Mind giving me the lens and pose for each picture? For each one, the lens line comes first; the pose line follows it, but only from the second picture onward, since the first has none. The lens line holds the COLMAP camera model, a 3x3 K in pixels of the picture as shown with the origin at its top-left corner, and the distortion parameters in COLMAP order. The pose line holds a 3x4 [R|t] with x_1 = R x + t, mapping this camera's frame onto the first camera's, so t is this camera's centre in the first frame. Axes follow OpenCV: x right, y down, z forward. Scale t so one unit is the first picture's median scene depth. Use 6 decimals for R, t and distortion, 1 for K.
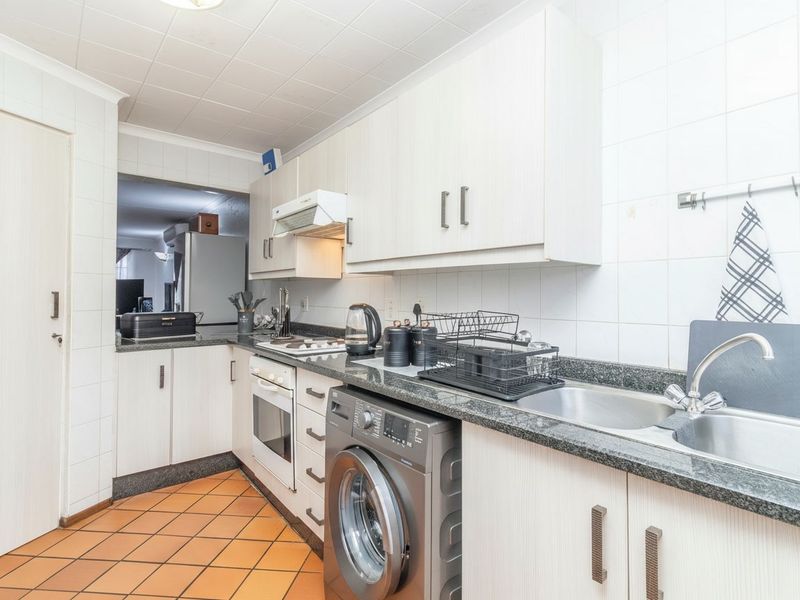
lens RADIAL K [[404.4, 0, 400.0], [0, 404.4, 300.0], [0, 0, 1]] dist [0.000986, -0.000009]
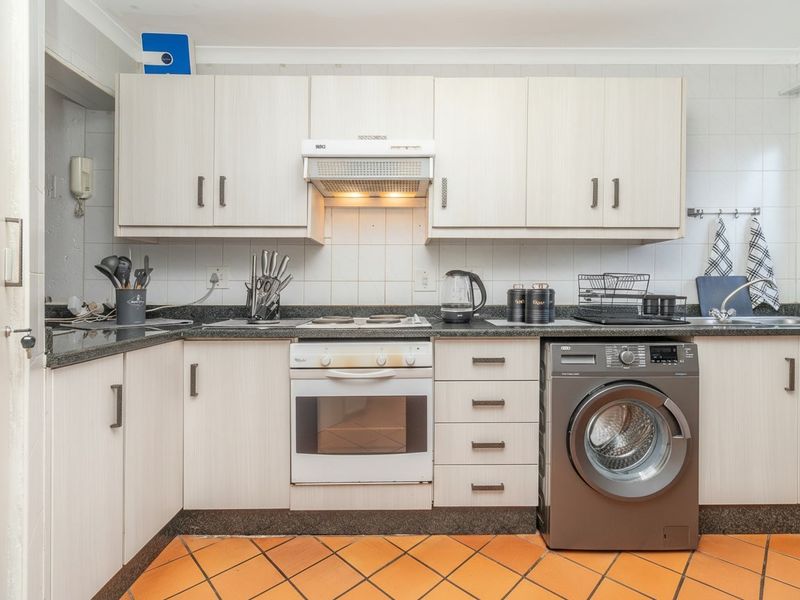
lens RADIAL K [[404.4, 0, 400.0], [0, 404.4, 300.0], [0, 0, 1]] dist [0.000986, -0.000009]
pose [[0.648713, -0.017458, 0.760833, -1.530273], [0.018168, 0.999807, 0.007451, 0.114764], [-0.760817, 0.008989, 0.648905, 0.784798]]
